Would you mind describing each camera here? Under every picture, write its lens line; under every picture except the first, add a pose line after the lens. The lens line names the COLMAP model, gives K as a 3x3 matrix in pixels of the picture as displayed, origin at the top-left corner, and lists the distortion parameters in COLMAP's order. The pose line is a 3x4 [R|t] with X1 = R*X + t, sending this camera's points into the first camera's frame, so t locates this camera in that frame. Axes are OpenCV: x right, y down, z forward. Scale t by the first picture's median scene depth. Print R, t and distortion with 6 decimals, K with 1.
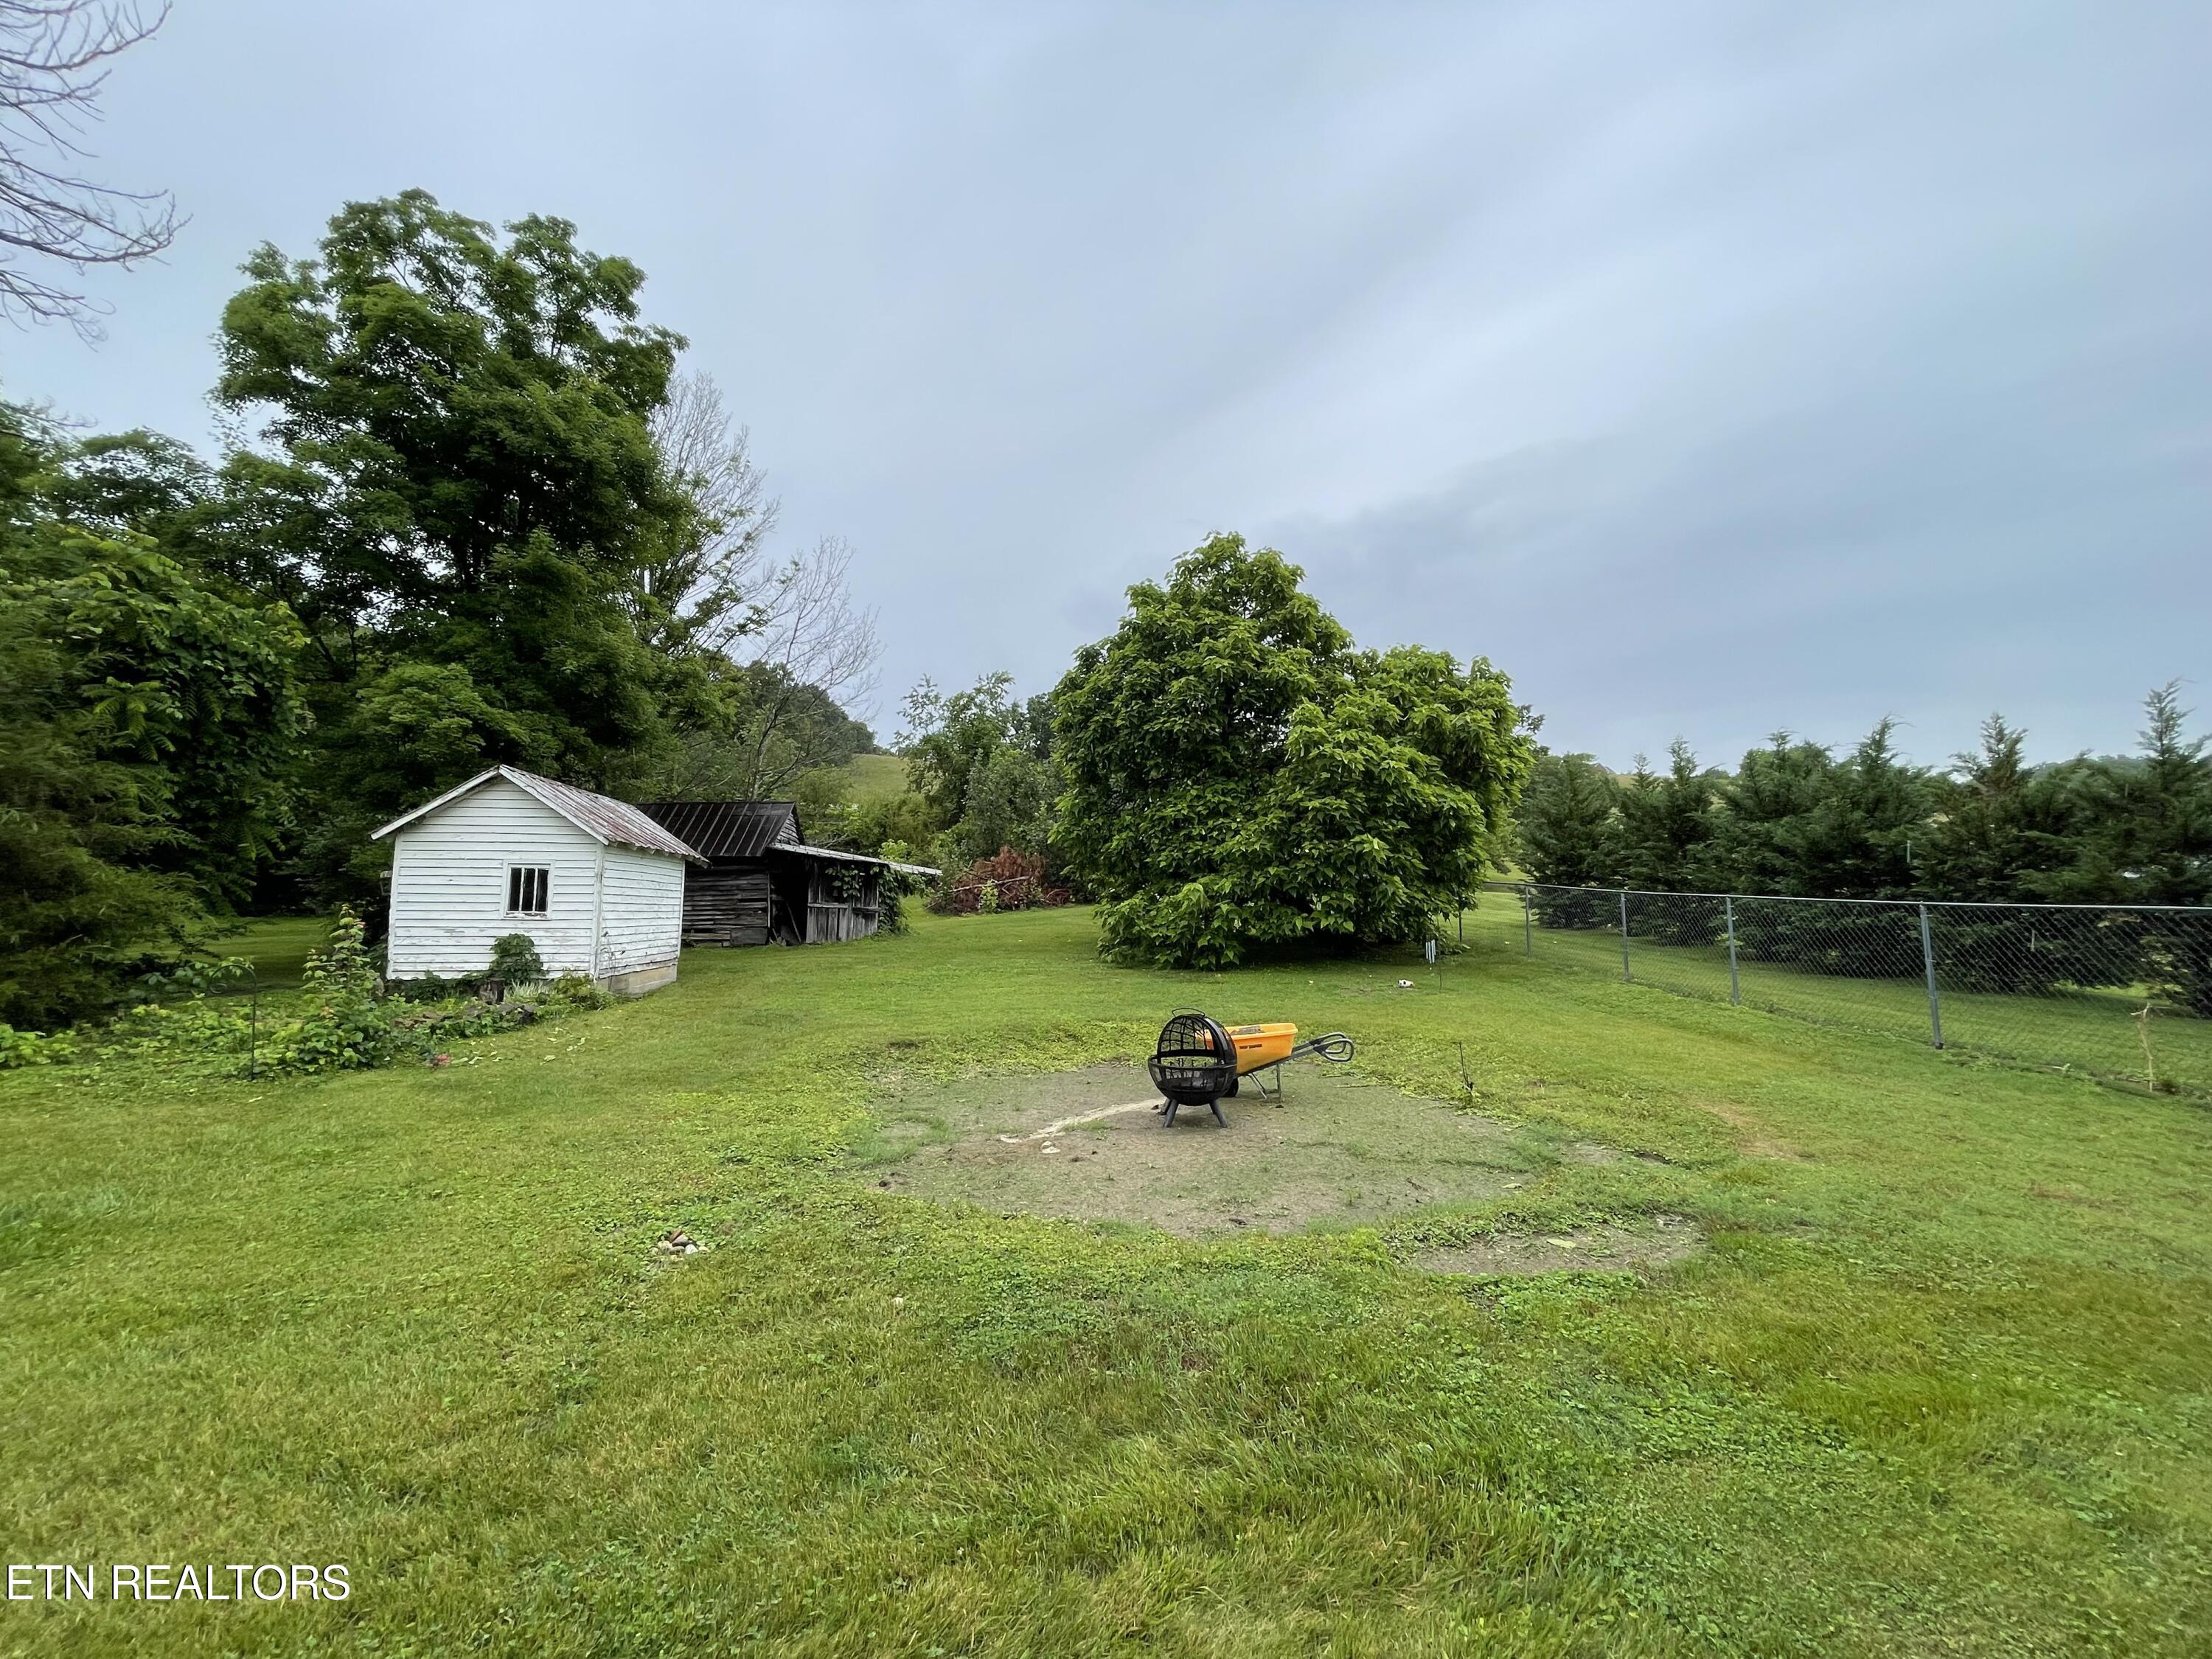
lens RADIAL K [[887.2, 0, 1106.5], [0, 887.2, 831.6], [0, 0, 1]] dist [-0.001227, -0.000893]
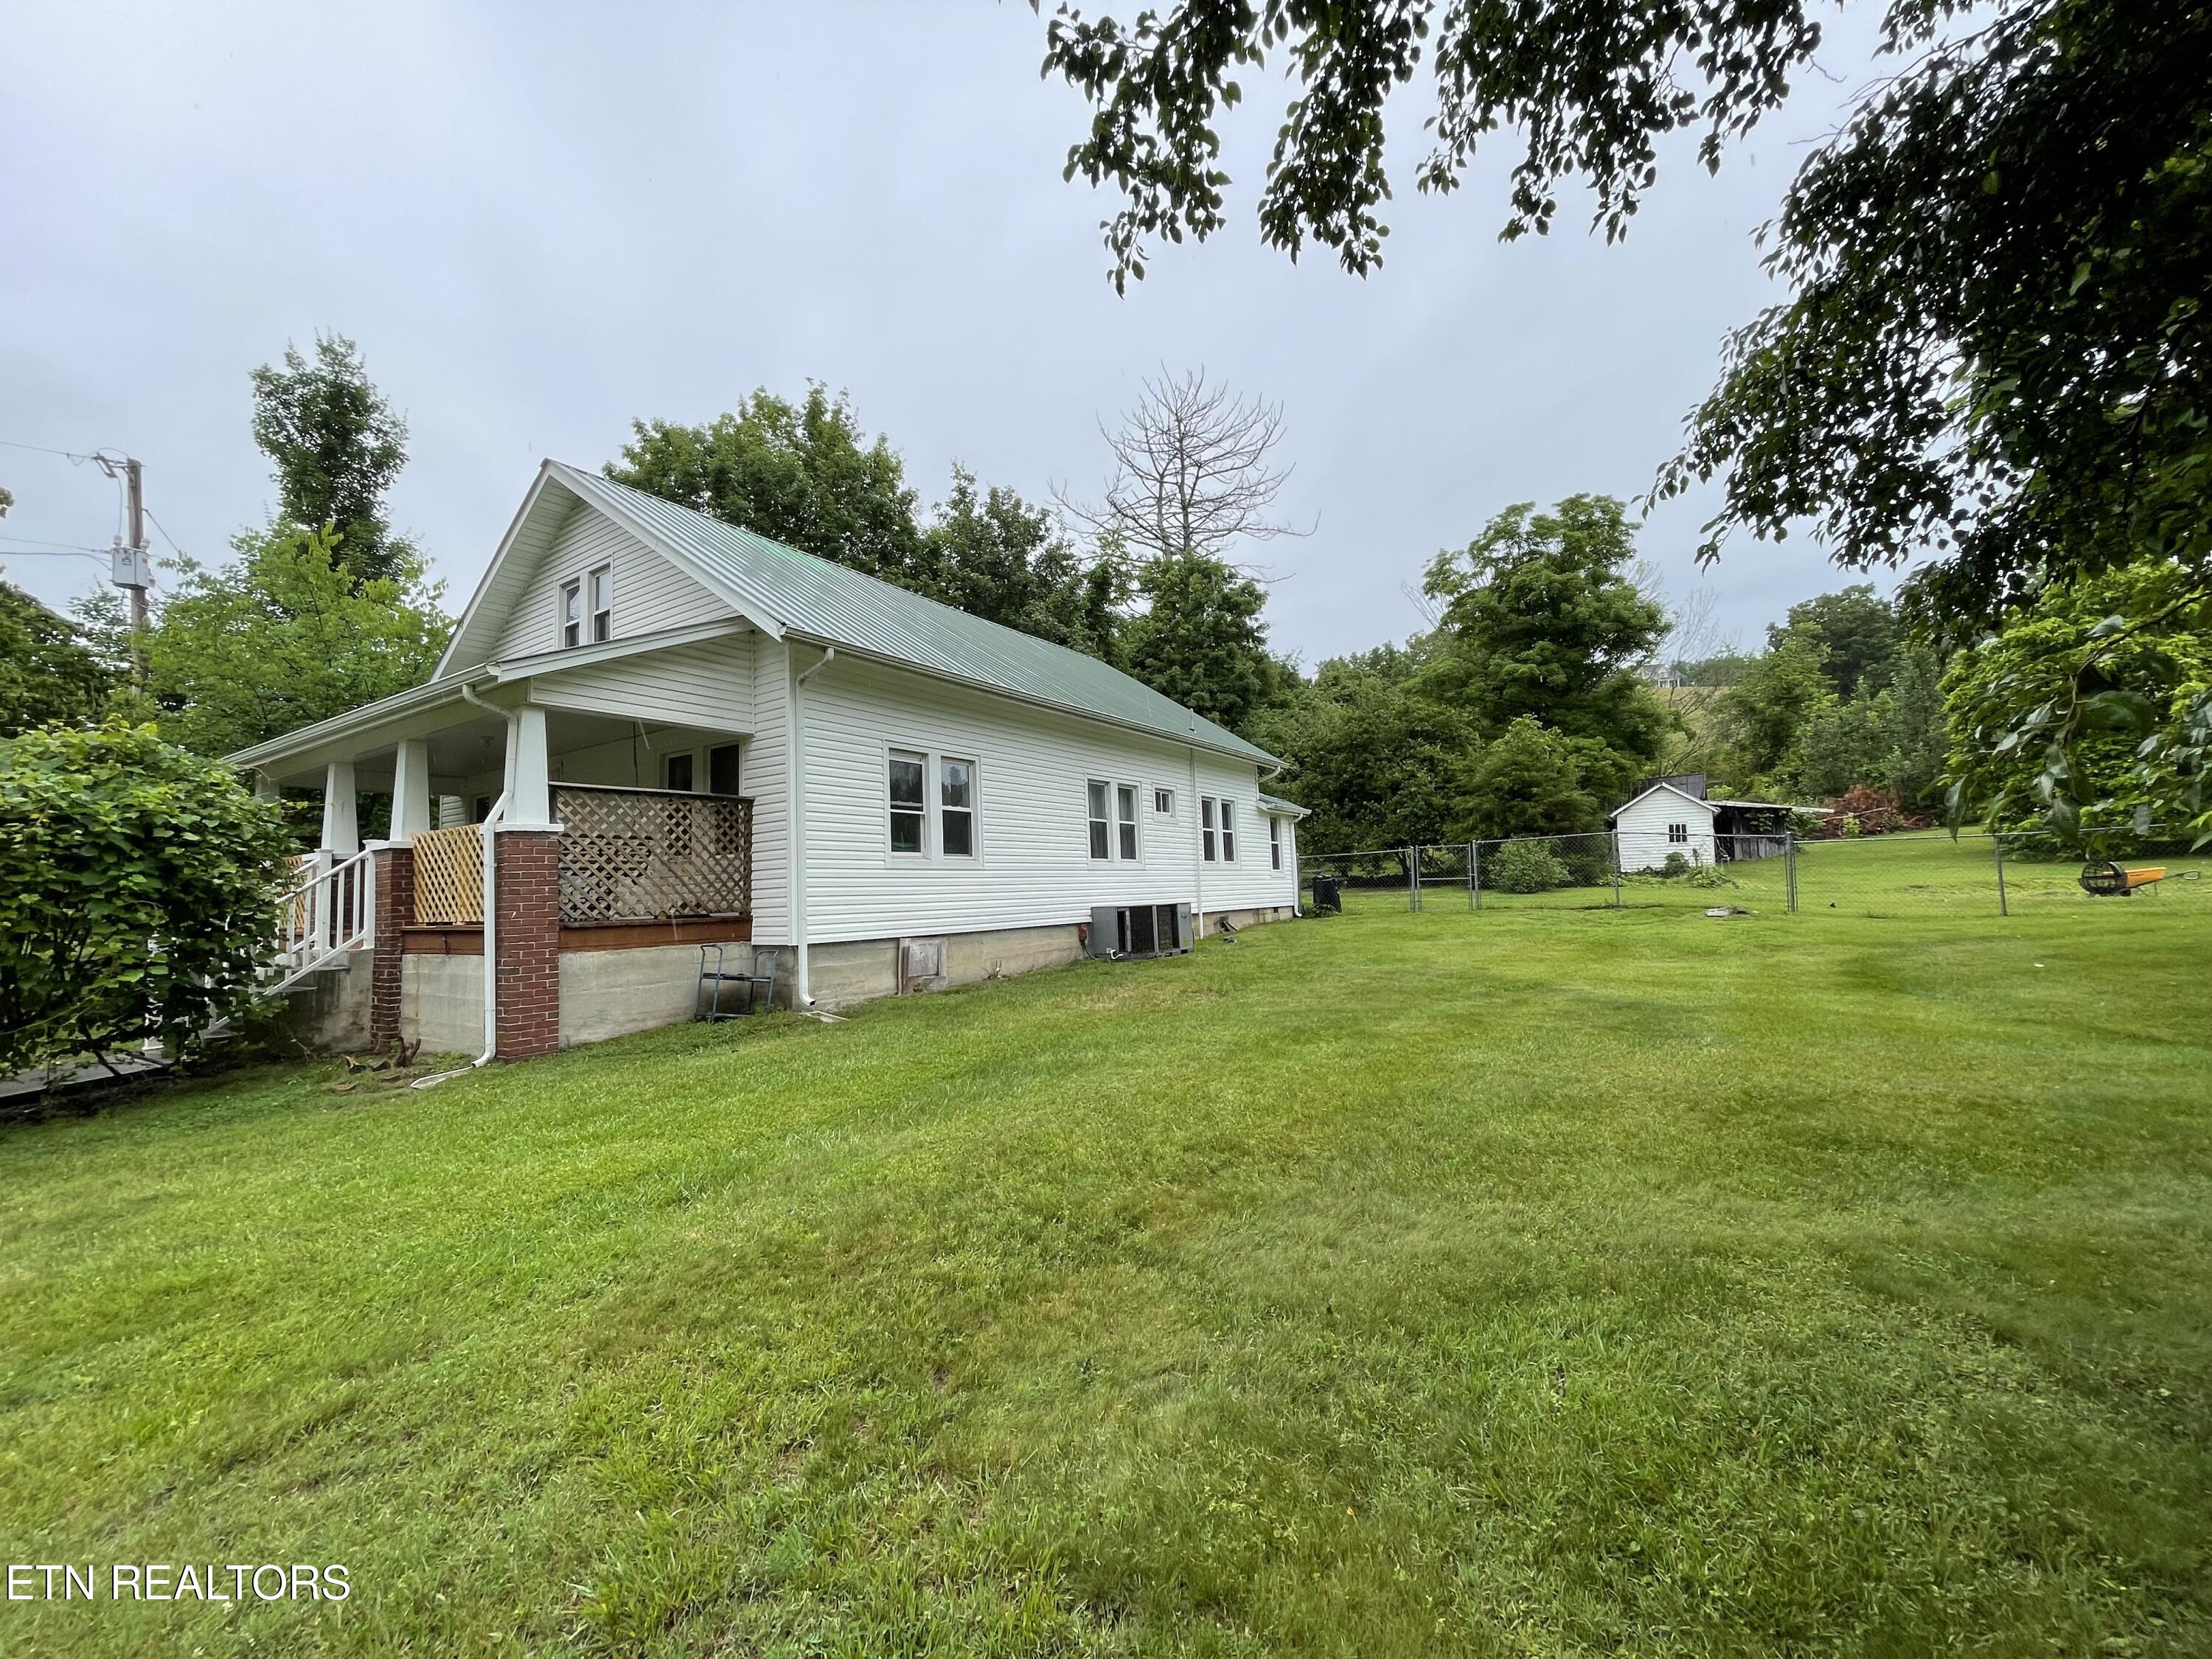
lens RADIAL K [[887.2, 0, 1090.3], [0, 887.2, 837.6], [0, 0, 1]] dist [-0.001227, -0.000893]
pose [[0.737085, -0.062417, -0.672911, -0.113524], [0.105329, 0.994168, 0.023158, -0.078353], [0.667541, -0.087947, 0.739361, -0.979095]]
